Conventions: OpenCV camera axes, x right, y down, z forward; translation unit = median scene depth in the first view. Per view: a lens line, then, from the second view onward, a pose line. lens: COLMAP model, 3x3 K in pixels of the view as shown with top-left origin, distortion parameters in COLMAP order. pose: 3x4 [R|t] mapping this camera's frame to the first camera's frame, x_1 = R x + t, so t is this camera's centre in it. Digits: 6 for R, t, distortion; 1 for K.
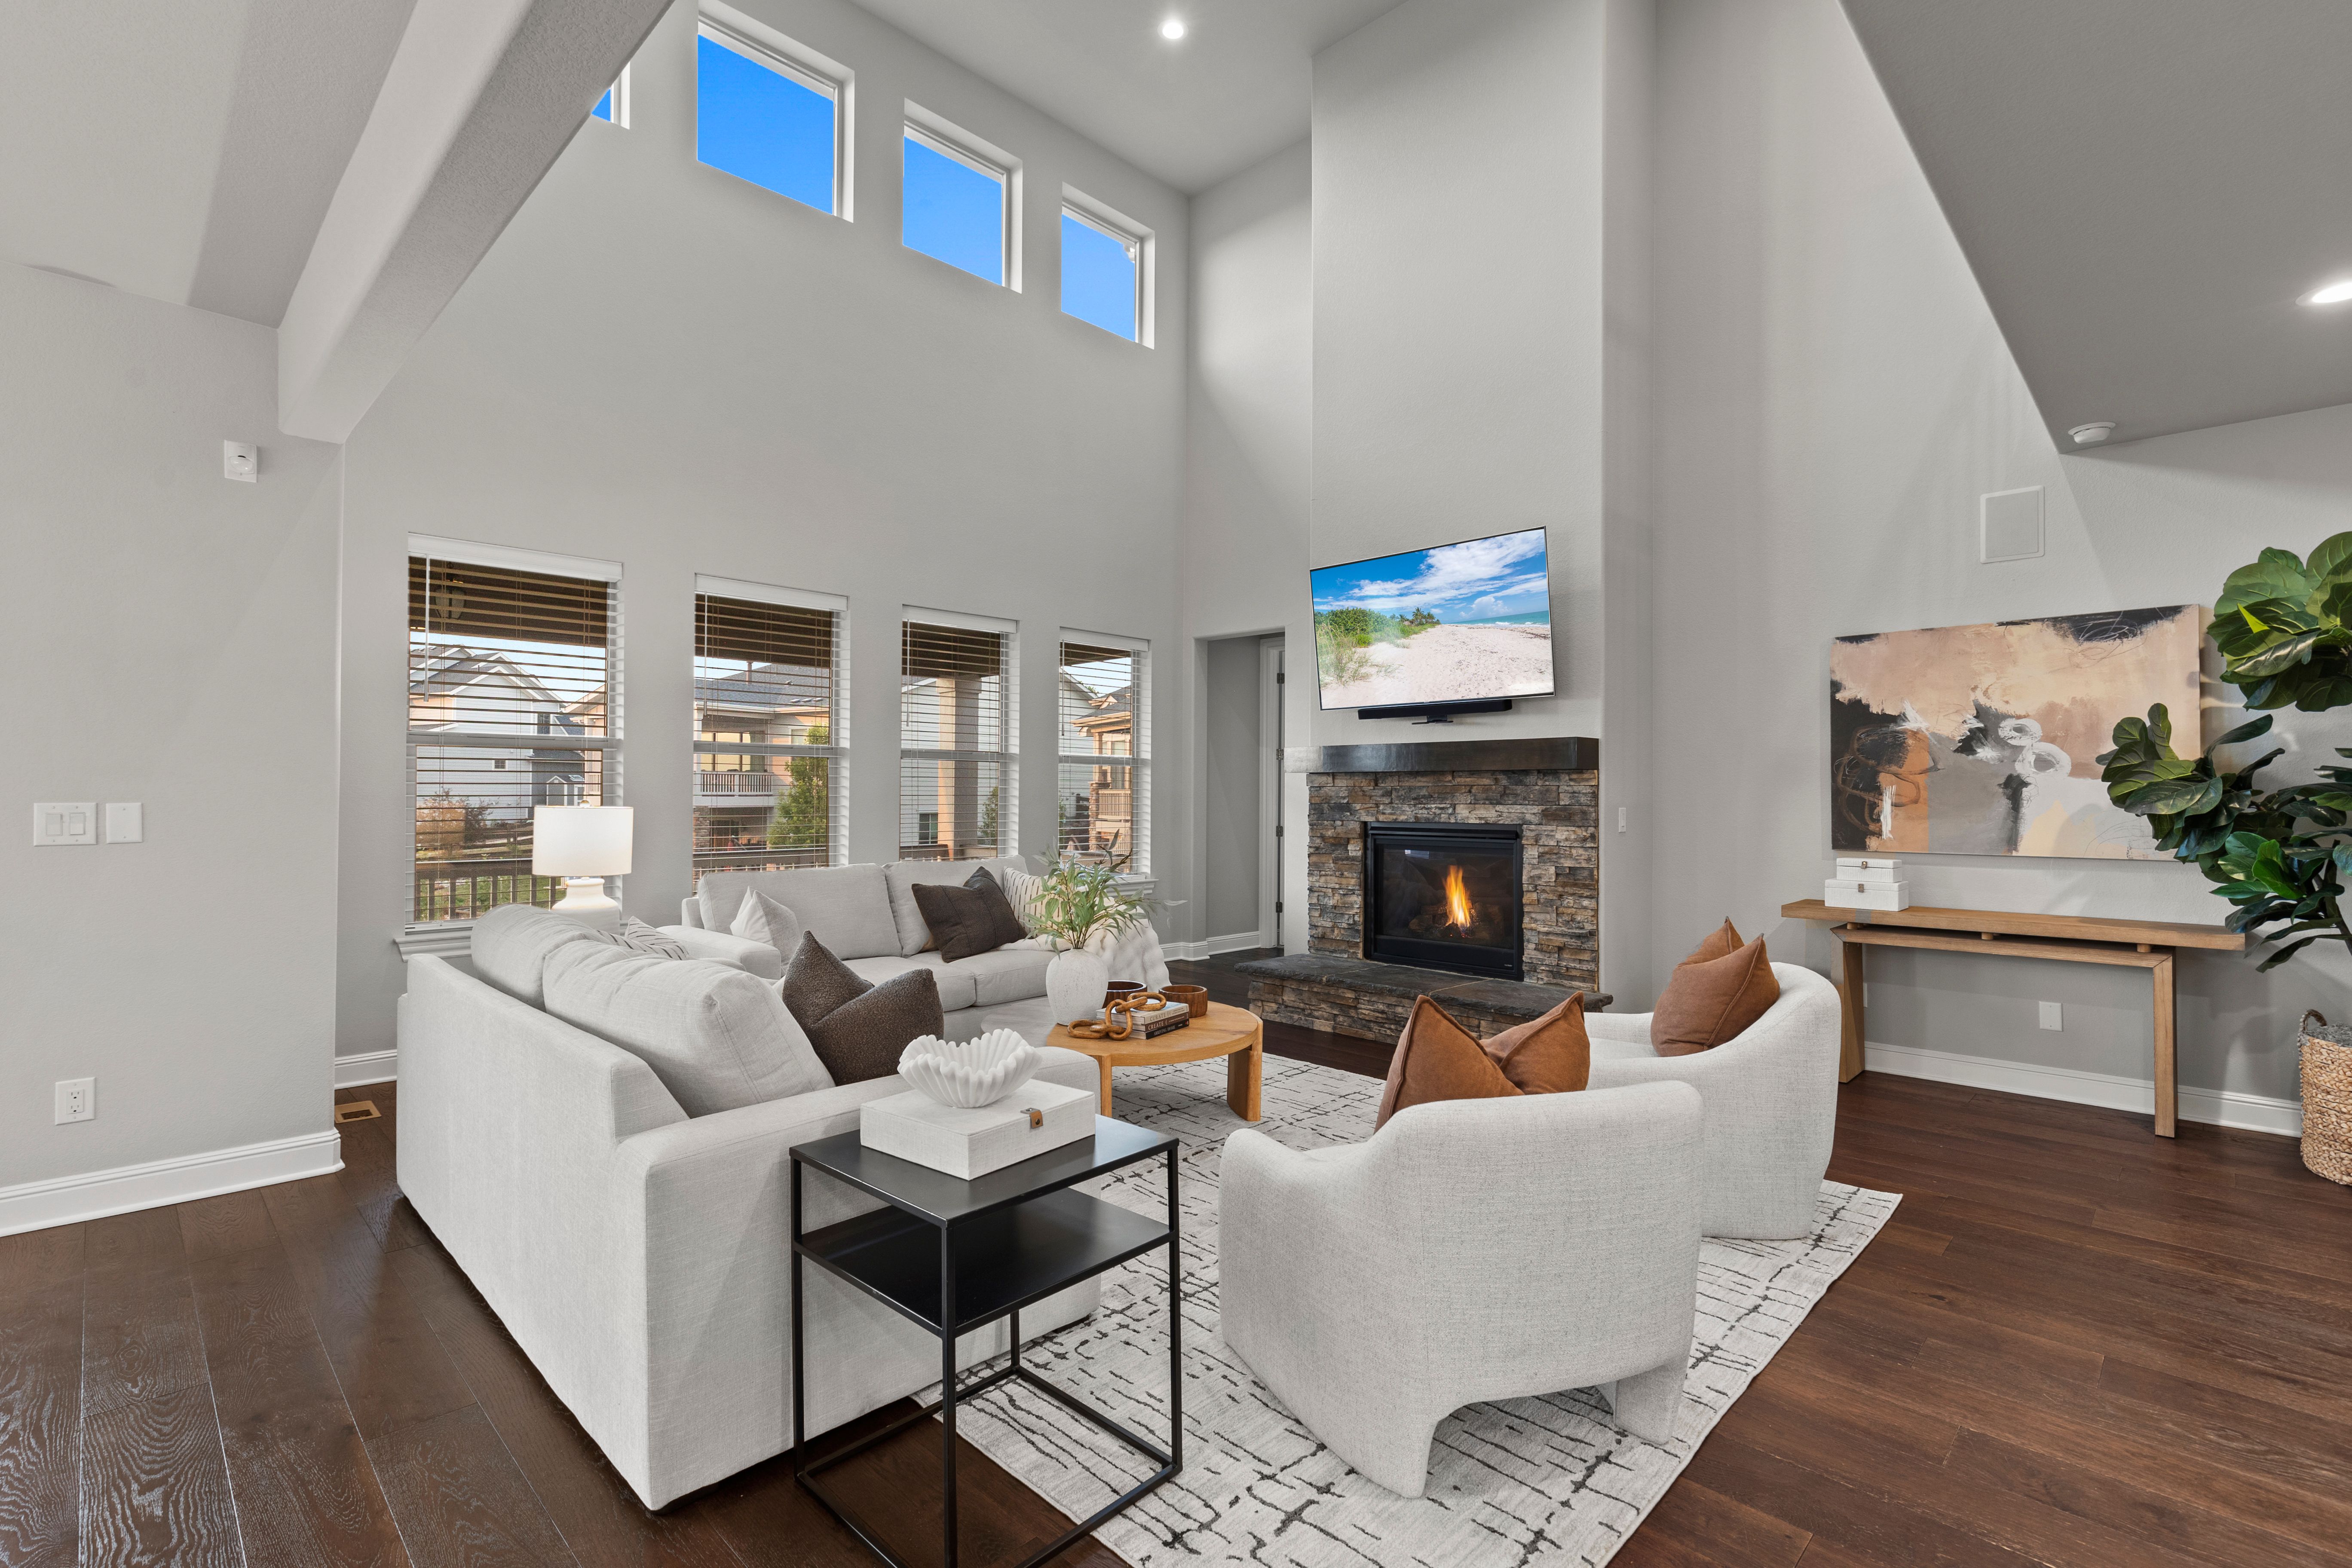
lens RADIAL K [[1054.1, 0, 1176.0], [0, 1054.1, 784.0], [0, 0, 1]] dist [0.008302, -0.003078]
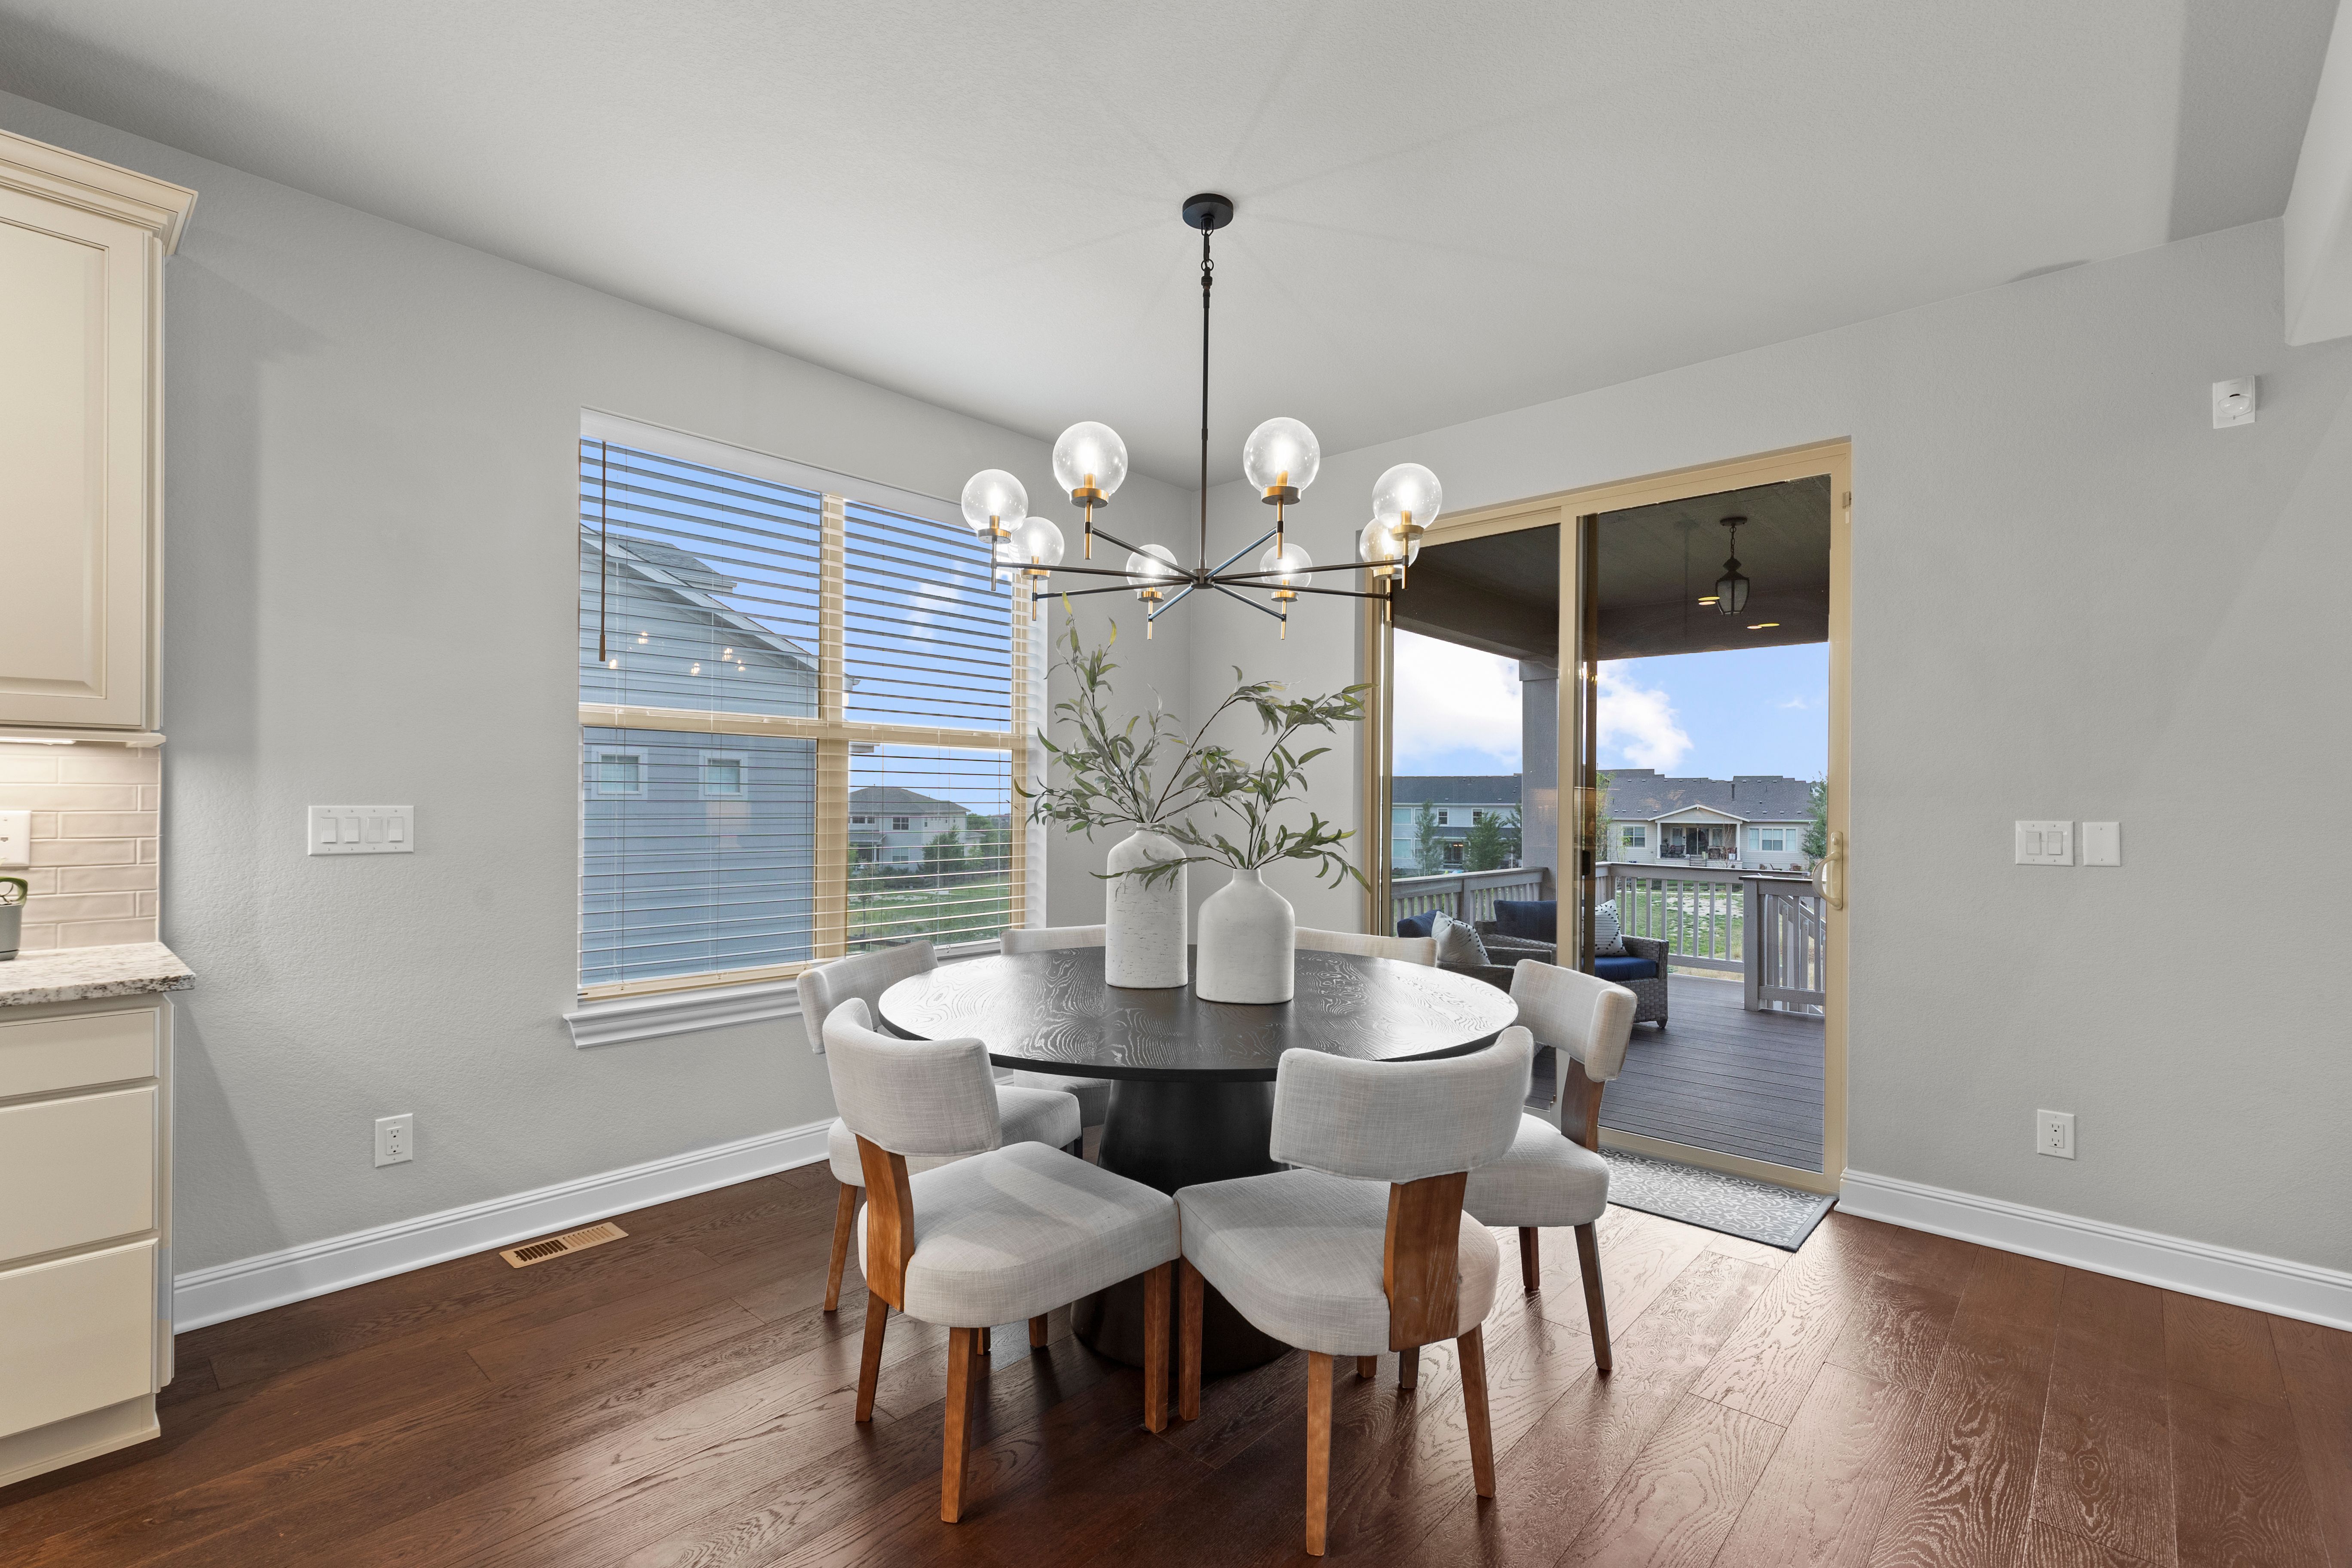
lens RADIAL K [[1052.2, 0, 1179.5], [0, 1052.2, 799.9], [0, 0, 1]] dist [0.000733, -0.000927]
pose [[0.038740, -0.005281, -0.999235, -0.123601], [0.003149, 0.999982, -0.005163, 0.000932], [0.999244, -0.002947, 0.038756, 0.178164]]
